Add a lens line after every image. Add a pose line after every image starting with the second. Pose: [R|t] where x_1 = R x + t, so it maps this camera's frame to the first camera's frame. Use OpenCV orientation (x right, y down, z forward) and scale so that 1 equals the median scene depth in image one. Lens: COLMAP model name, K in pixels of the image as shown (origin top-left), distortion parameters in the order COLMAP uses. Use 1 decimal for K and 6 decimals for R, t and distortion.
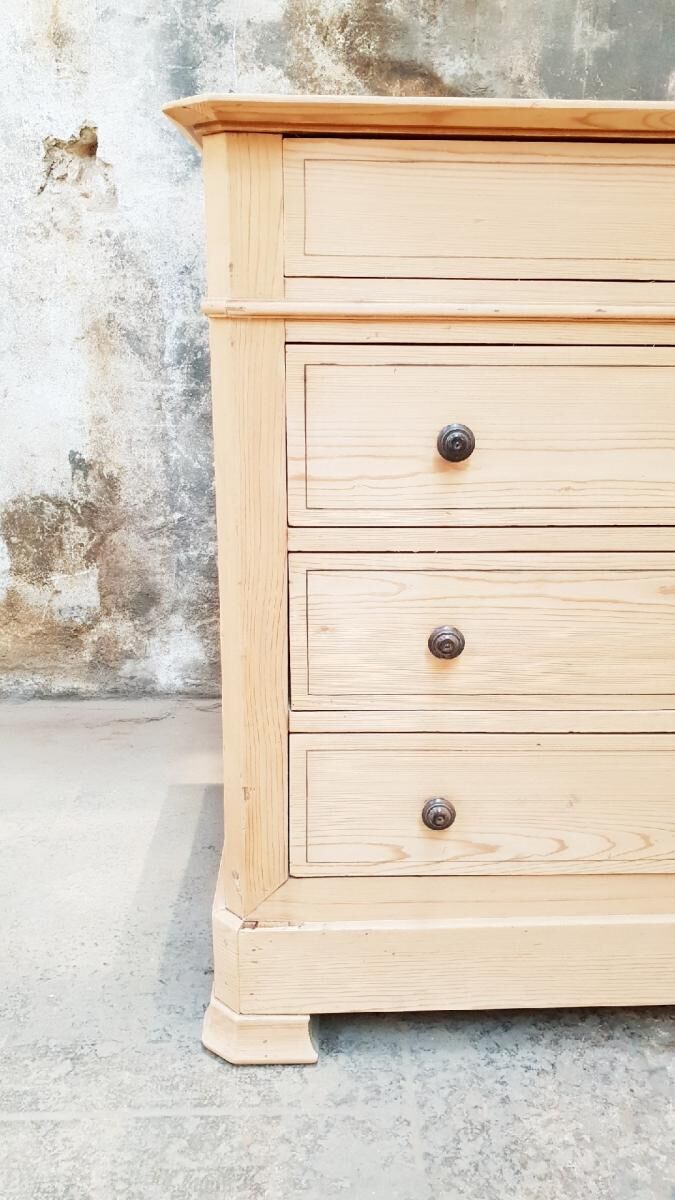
lens RADIAL K [[952.0, 0, 350.4], [0, 952.0, 598.5], [0, 0, 1]] dist [-0.016025, 0.029398]
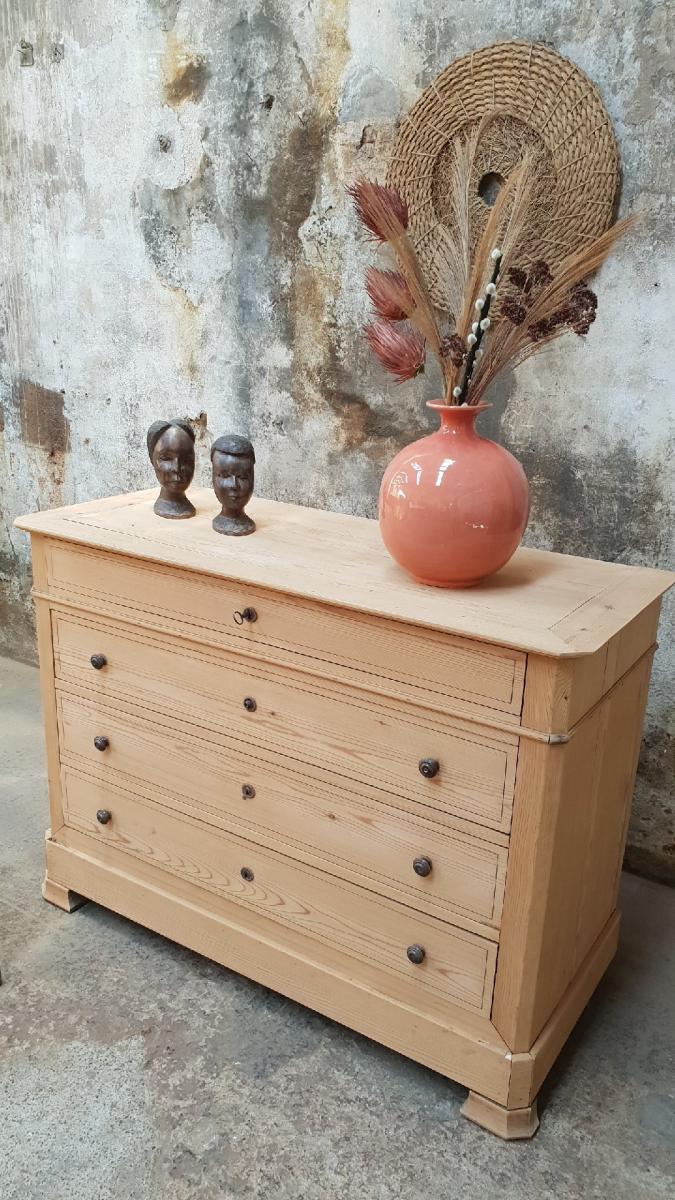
lens RADIAL K [[952.0, 0, 345.8], [0, 952.0, 600.5], [0, 0, 1]] dist [-0.016025, 0.029398]
pose [[0.822948, 0.196049, -0.533218, 1.004717], [-0.198408, 0.978652, 0.053607, -0.306189], [0.532345, 0.061679, 0.844278, -0.369598]]
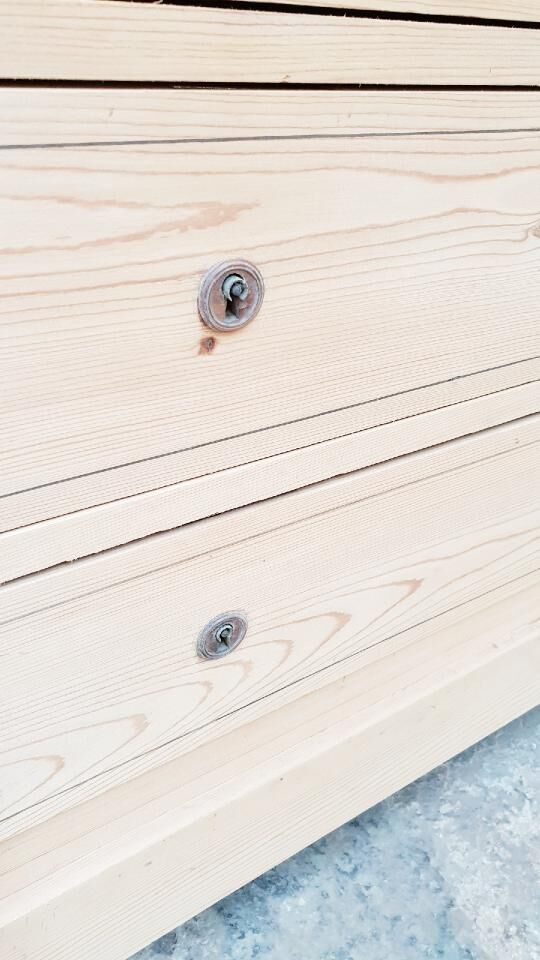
lens RADIAL K [[761.6, 0, 278.5], [0, 761.6, 485.1], [0, 0, 1]] dist [-0.016025, 0.029398]
pose [[0.843301, -0.246737, 0.477456, 0.212704], [0.107316, 0.947803, 0.300254, 0.007031], [-0.526618, -0.201966, 0.825762, 0.409991]]
